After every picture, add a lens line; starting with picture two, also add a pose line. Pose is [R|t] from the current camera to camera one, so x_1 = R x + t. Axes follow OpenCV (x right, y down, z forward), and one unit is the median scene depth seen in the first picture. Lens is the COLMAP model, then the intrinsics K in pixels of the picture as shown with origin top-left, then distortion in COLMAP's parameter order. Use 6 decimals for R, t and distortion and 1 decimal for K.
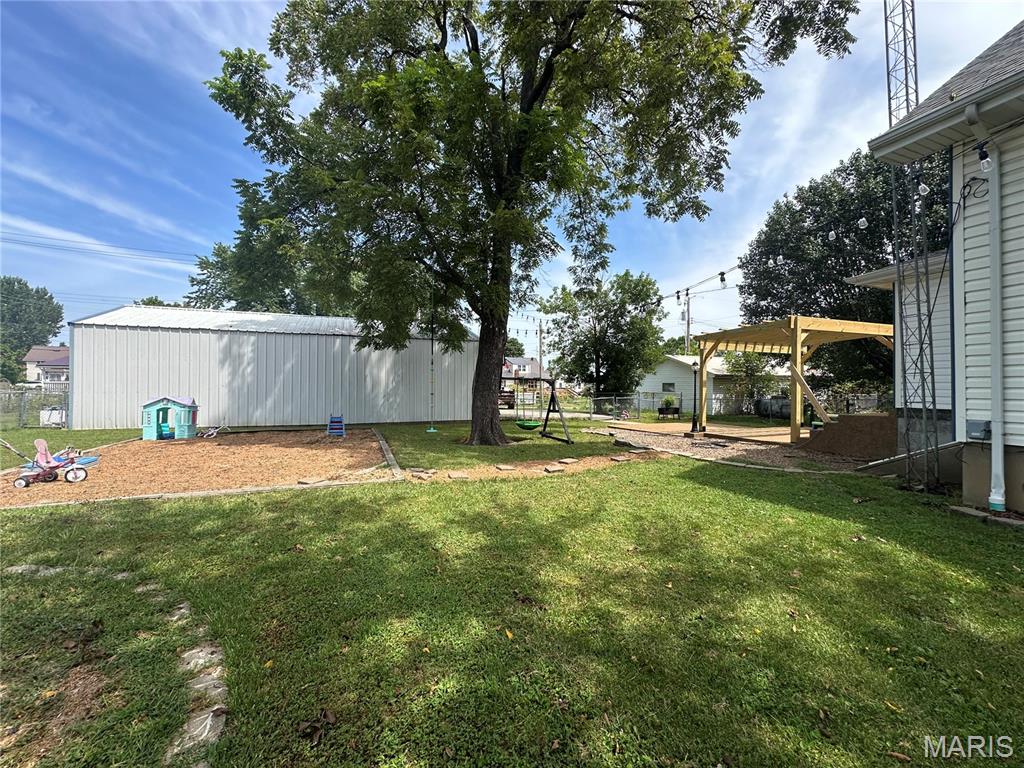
lens RADIAL K [[409.6, 0, 512.0], [0, 409.6, 384.0], [0, 0, 1]] dist [-0.000305, -0.000126]
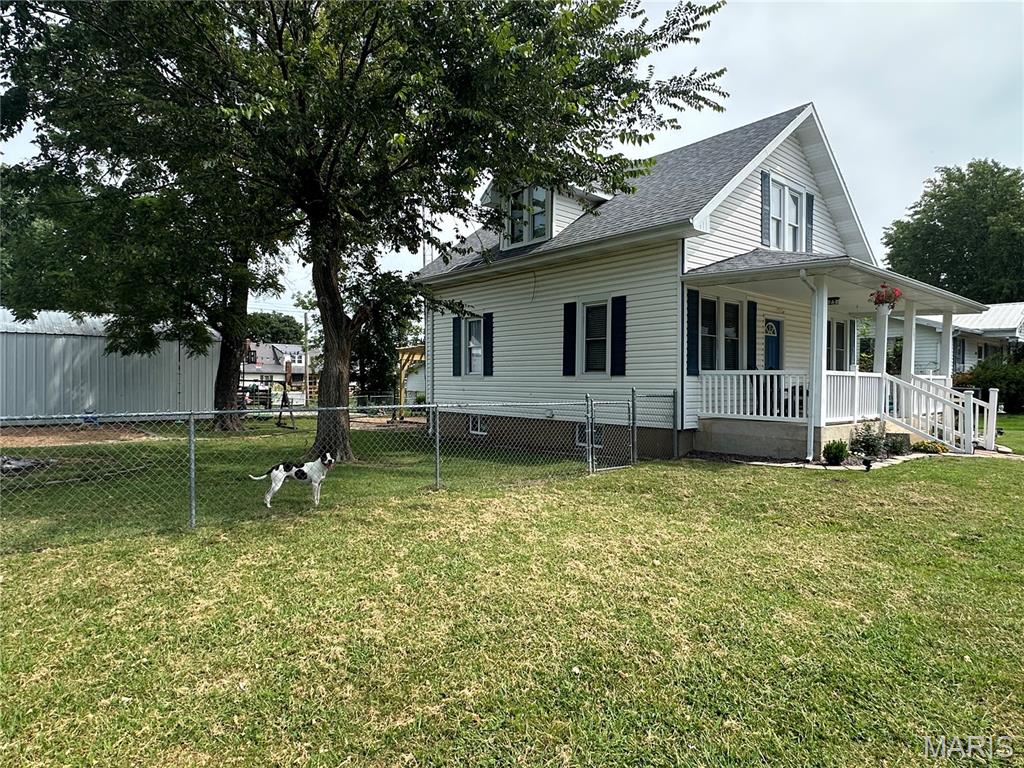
lens RADIAL K [[602.2, 0, 512.0], [0, 602.2, 384.0], [0, 0, 1]] dist [0.001926, 0.000152]
pose [[0.941632, 0.004220, 0.336617, 0.096665], [-0.006742, 0.999957, 0.006325, -0.013163], [-0.336576, -0.008225, 0.941621, -0.707665]]
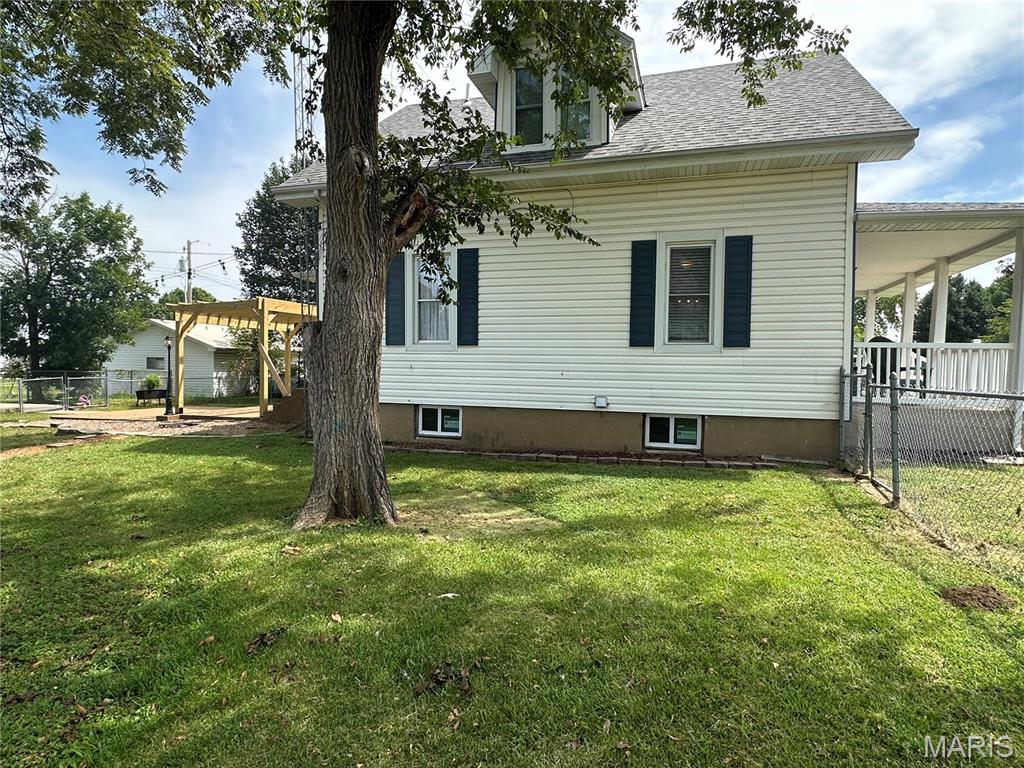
lens RADIAL K [[578.5, 0, 512.0], [0, 578.5, 384.0], [0, 0, 1]] dist [-0.002633, 0.000960]
pose [[0.628290, -0.022434, 0.777656, -0.042267], [-0.012724, 0.999154, 0.039104, -0.005145], [-0.777875, -0.034464, 0.627473, -0.252182]]
